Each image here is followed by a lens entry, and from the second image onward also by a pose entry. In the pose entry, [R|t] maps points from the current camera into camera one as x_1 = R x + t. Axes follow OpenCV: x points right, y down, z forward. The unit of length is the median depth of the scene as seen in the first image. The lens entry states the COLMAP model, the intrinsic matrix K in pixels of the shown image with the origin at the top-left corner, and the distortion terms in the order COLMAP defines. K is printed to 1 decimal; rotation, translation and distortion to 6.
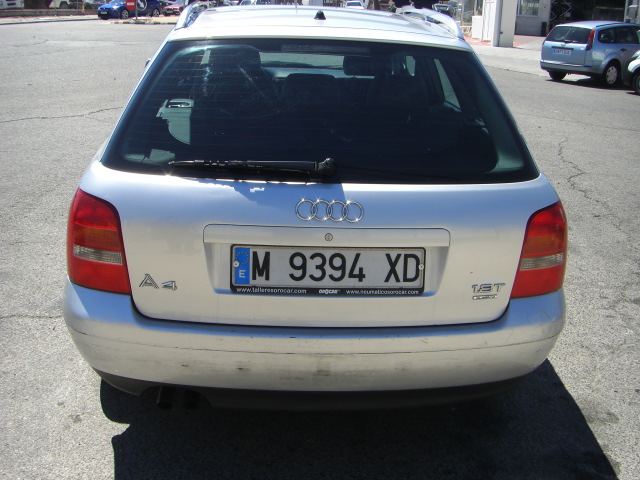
lens RADIAL K [[728.1, 0, 320.0], [0, 728.1, 240.0], [0, 0, 1]] dist [-0.203604, 0.168289]
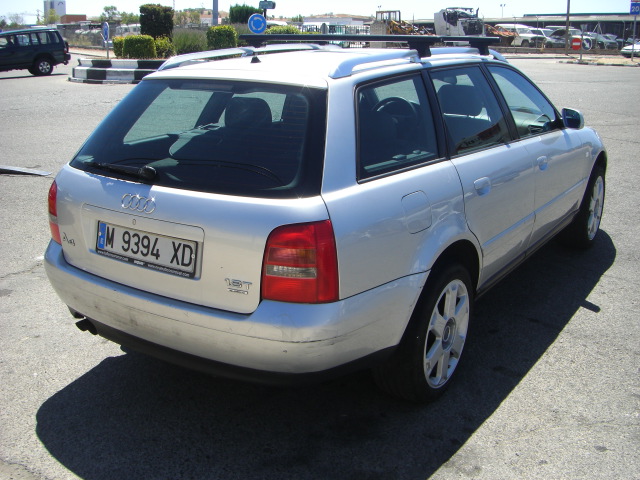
lens RADIAL K [[728.1, 0, 320.0], [0, 728.1, 240.0], [0, 0, 1]] dist [-0.203604, 0.168289]
pose [[0.790518, 0.135750, -0.597205, 1.077852], [-0.166092, 0.986101, 0.004294, -0.033492], [0.589487, 0.095797, 0.802077, 0.110250]]
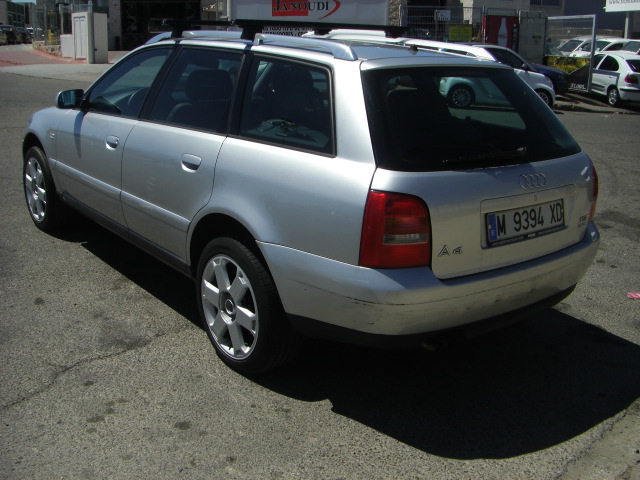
lens RADIAL K [[728.1, 0, 320.0], [0, 728.1, 240.0], [0, 0, 1]] dist [-0.203604, 0.168289]
pose [[0.814565, -0.172896, 0.553706, -1.154567], [0.182849, 0.982415, 0.037770, -0.054383], [-0.550499, 0.070478, 0.831855, 0.014371]]
